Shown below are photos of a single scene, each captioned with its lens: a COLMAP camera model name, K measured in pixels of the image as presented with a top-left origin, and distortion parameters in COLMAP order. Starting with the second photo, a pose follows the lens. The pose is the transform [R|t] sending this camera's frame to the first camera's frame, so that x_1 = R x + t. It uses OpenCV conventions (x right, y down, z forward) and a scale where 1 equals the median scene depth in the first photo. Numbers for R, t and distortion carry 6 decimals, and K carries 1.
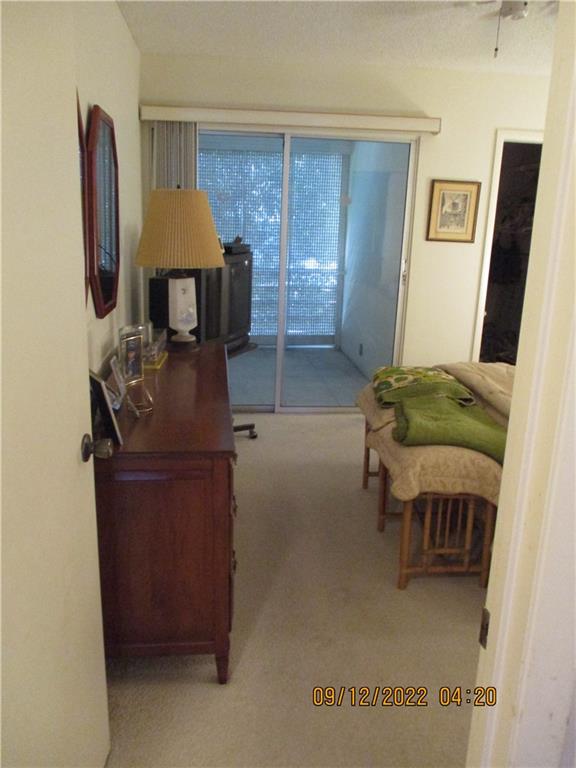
lens RADIAL K [[644.5, 0, 287.5], [0, 644.5, 380.2], [0, 0, 1]] dist [-0.011931, 0.001825]
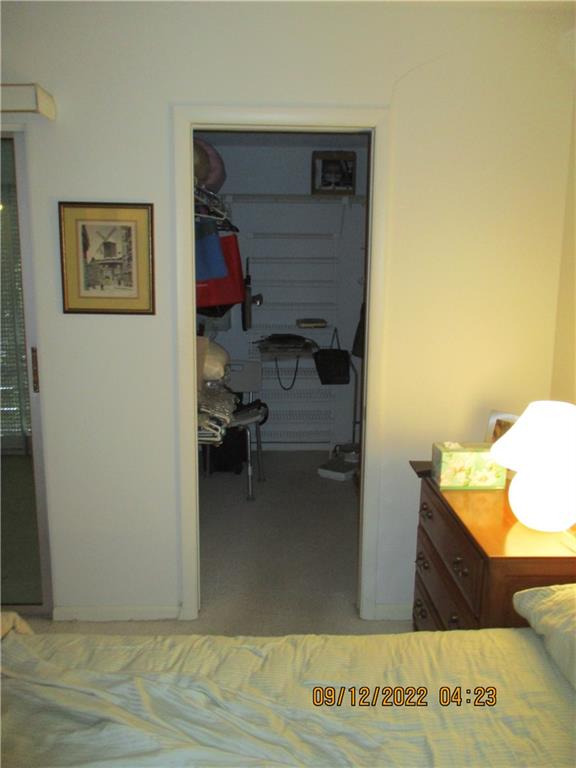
lens RADIAL K [[644.5, 0, 287.5], [0, 644.5, 380.2], [0, 0, 1]] dist [-0.011931, 0.001825]
pose [[0.995935, -0.010230, -0.089490, 0.501345], [0.004700, 0.998078, -0.061787, -0.138625], [0.089950, 0.061115, 0.994069, 0.529428]]
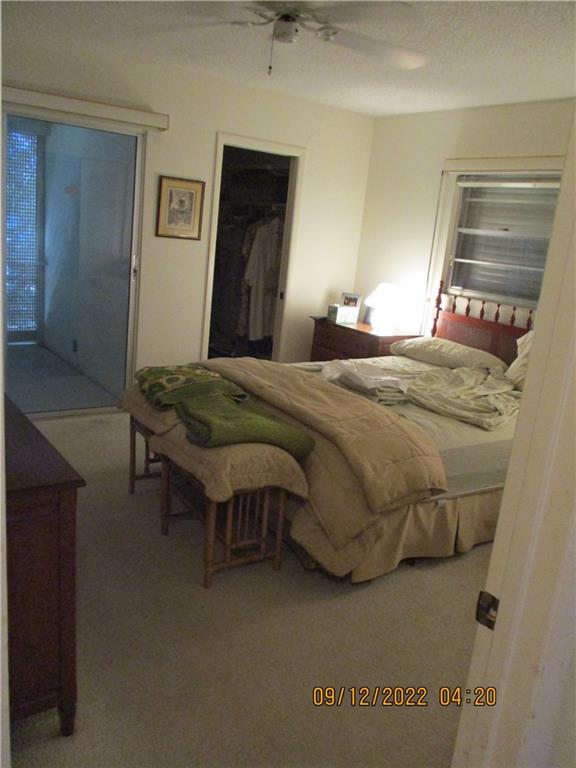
lens RADIAL K [[644.5, 0, 287.5], [0, 644.5, 380.2], [0, 0, 1]] dist [-0.011931, 0.001825]
pose [[0.872220, -0.065799, 0.484667, -0.116175], [0.055813, 0.997827, 0.035024, -0.019911], [-0.485918, -0.003498, 0.873997, 0.031413]]
